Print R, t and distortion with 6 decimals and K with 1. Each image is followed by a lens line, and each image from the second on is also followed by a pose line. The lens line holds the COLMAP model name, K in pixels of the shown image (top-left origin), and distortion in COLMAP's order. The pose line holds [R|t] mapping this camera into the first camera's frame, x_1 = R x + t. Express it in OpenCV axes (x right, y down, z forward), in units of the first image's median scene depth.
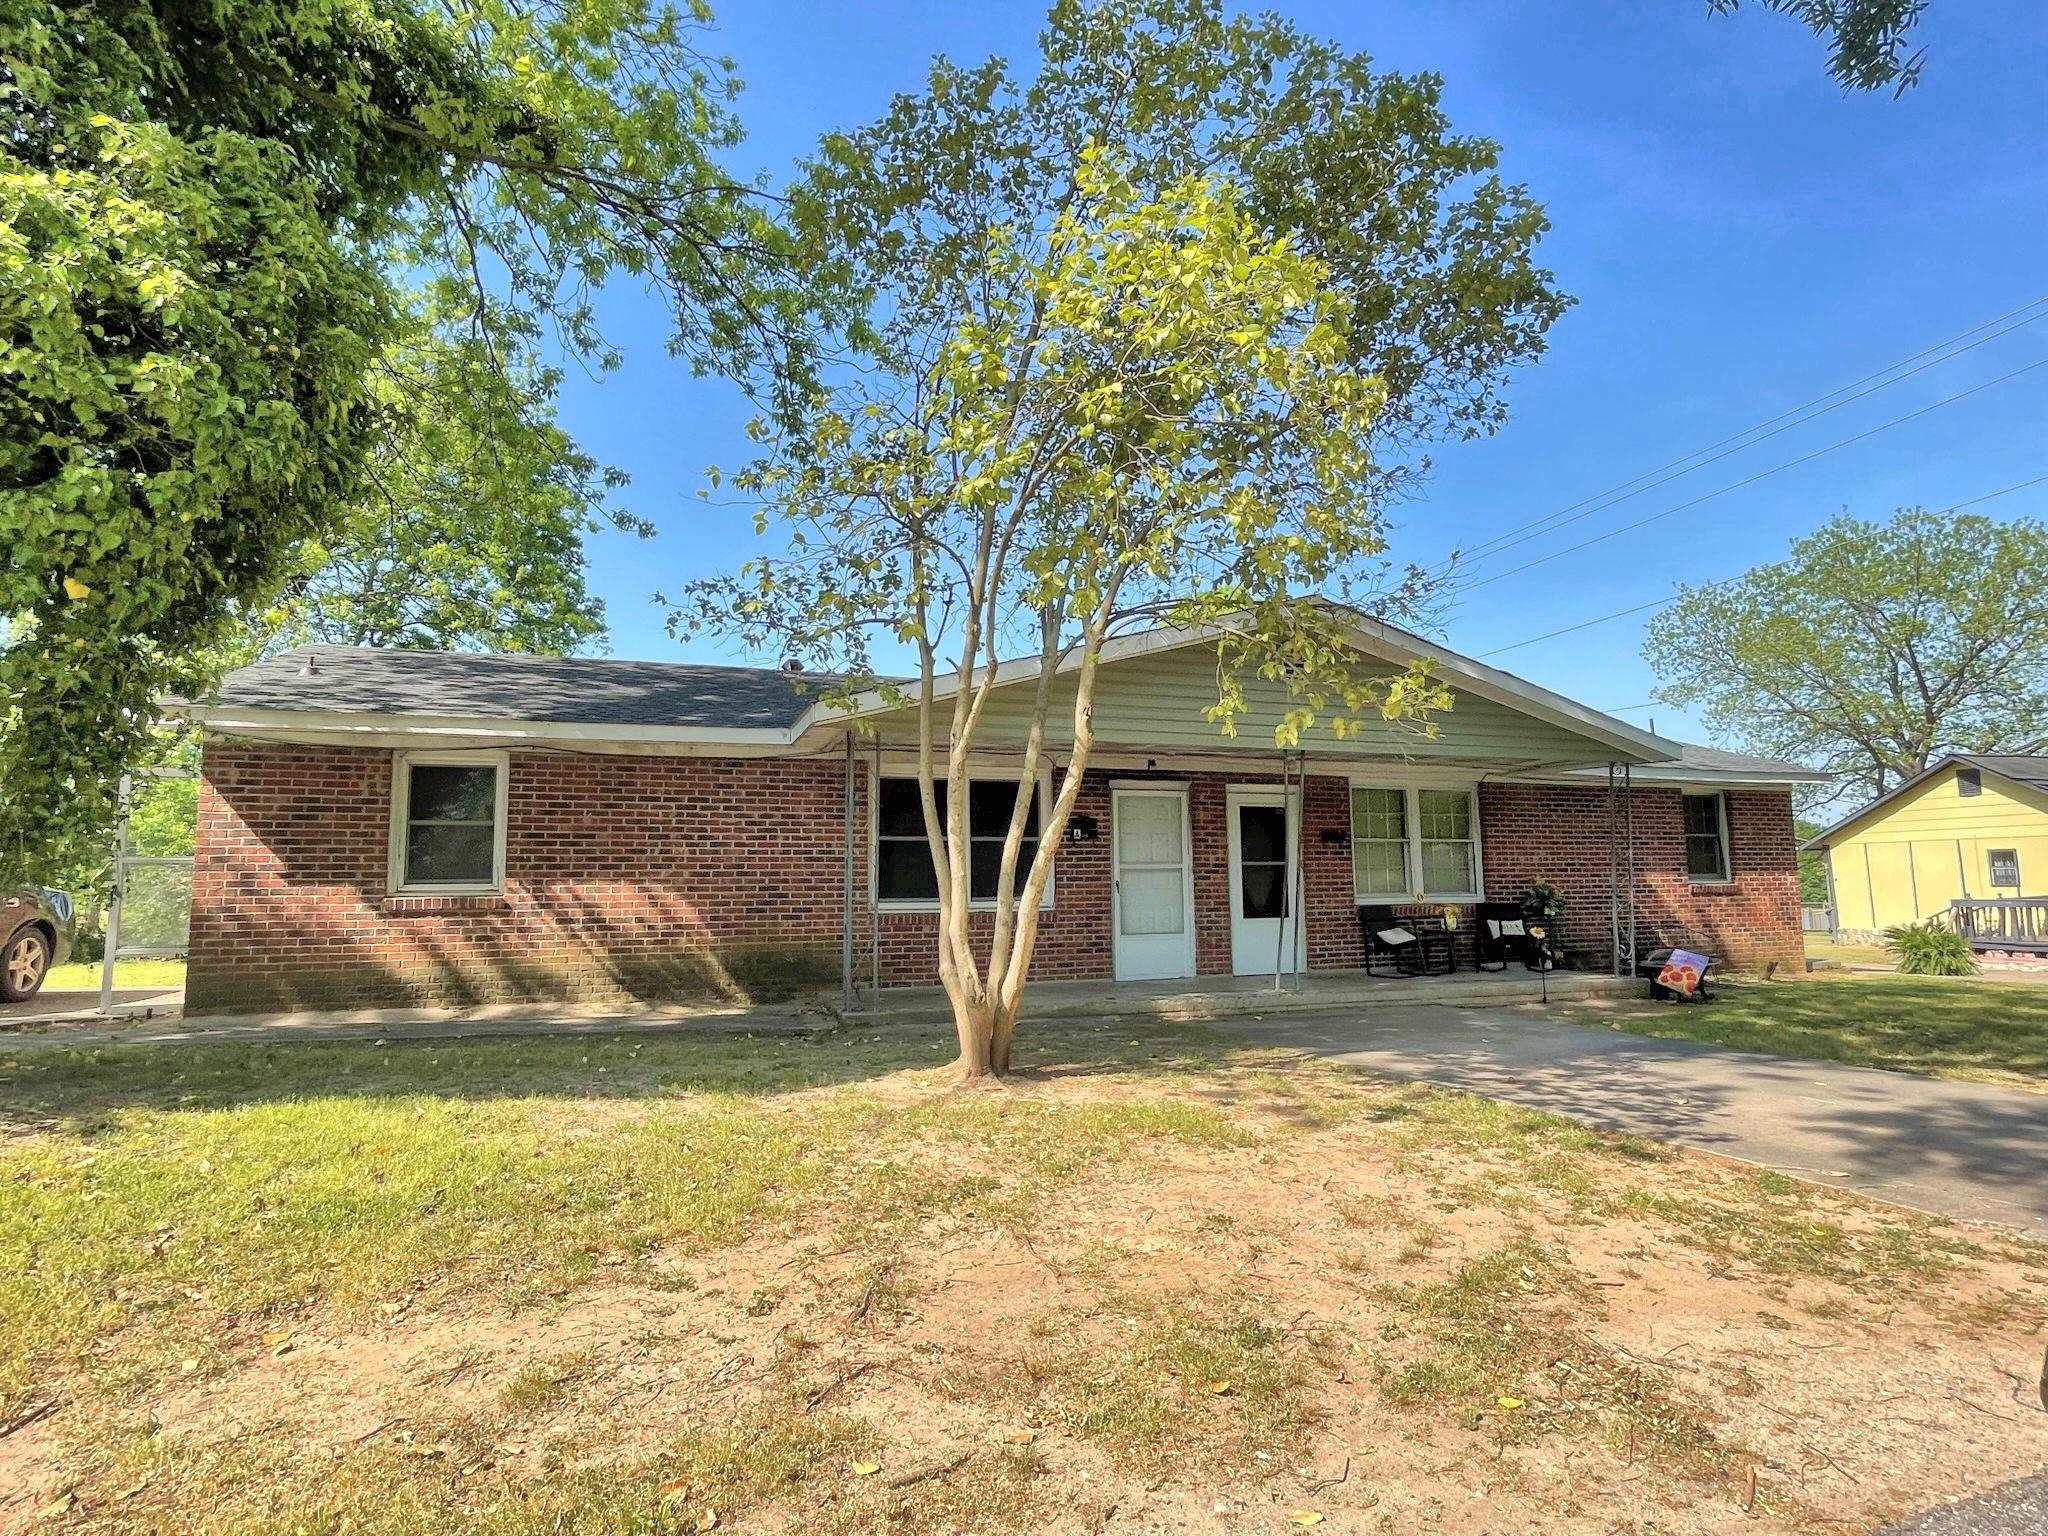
lens RADIAL K [[1028.8, 0, 1022.8], [0, 1028.8, 770.0], [0, 0, 1]] dist [-0.004893, -0.000031]
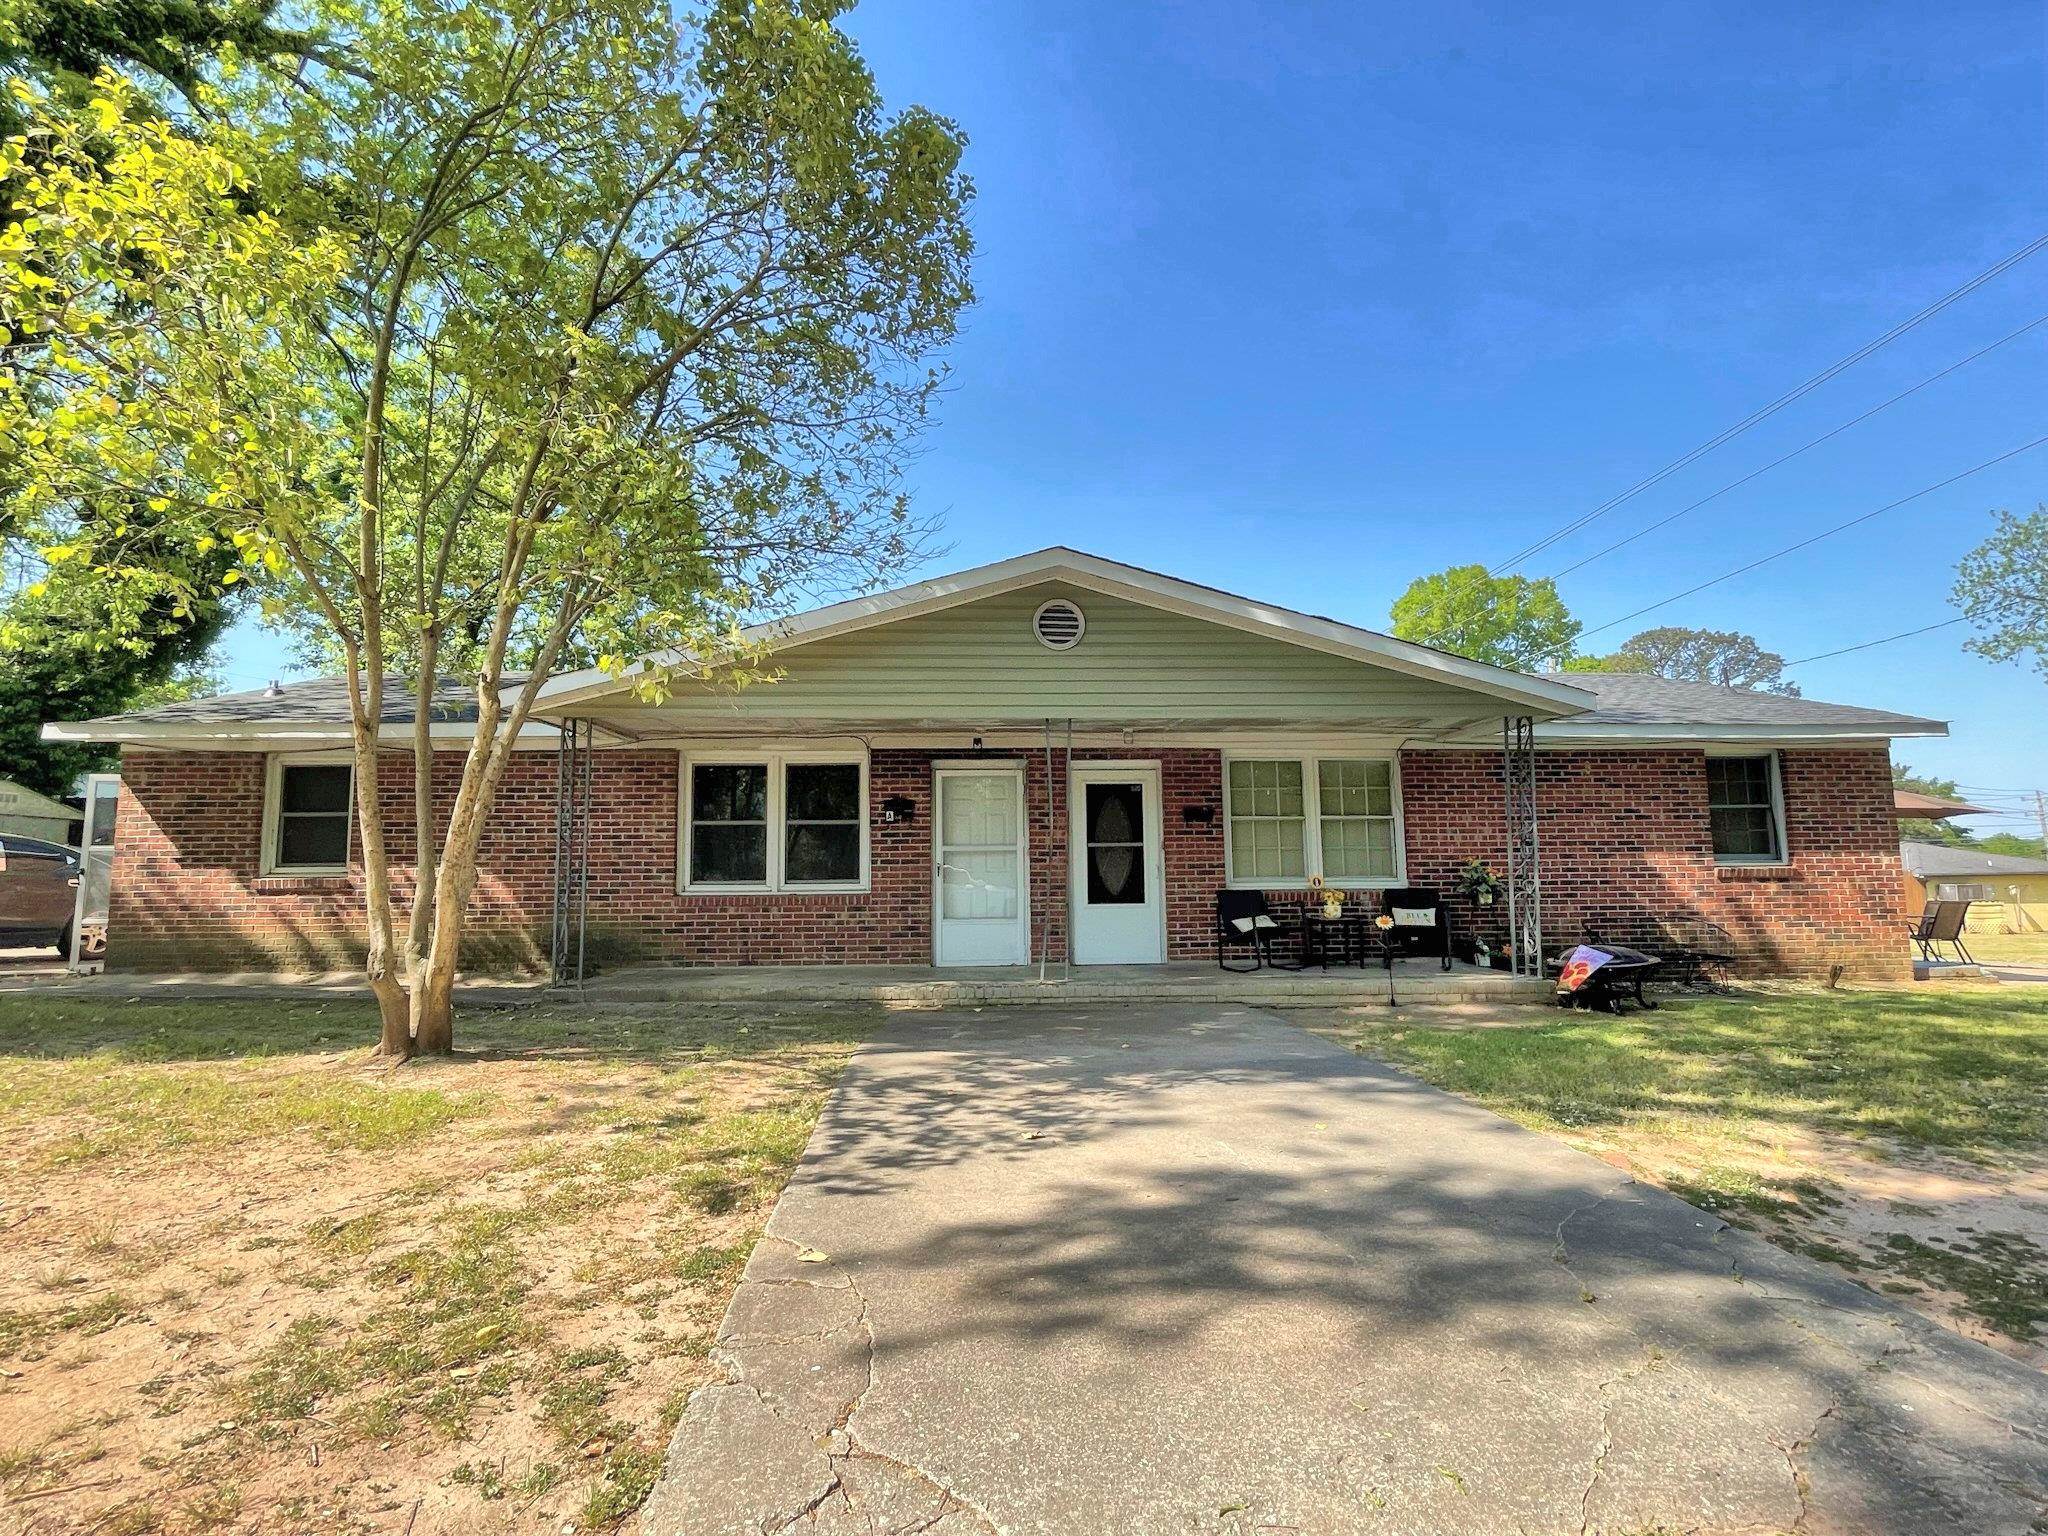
lens RADIAL K [[955.3, 0, 1023.0], [0, 955.3, 766.1], [0, 0, 1]] dist [-0.001560, -0.000862]
pose [[0.958804, -0.033272, -0.282112, 0.428492], [0.032172, 0.999446, -0.008532, 0.026033], [0.282240, -0.000896, 0.959344, 0.157231]]
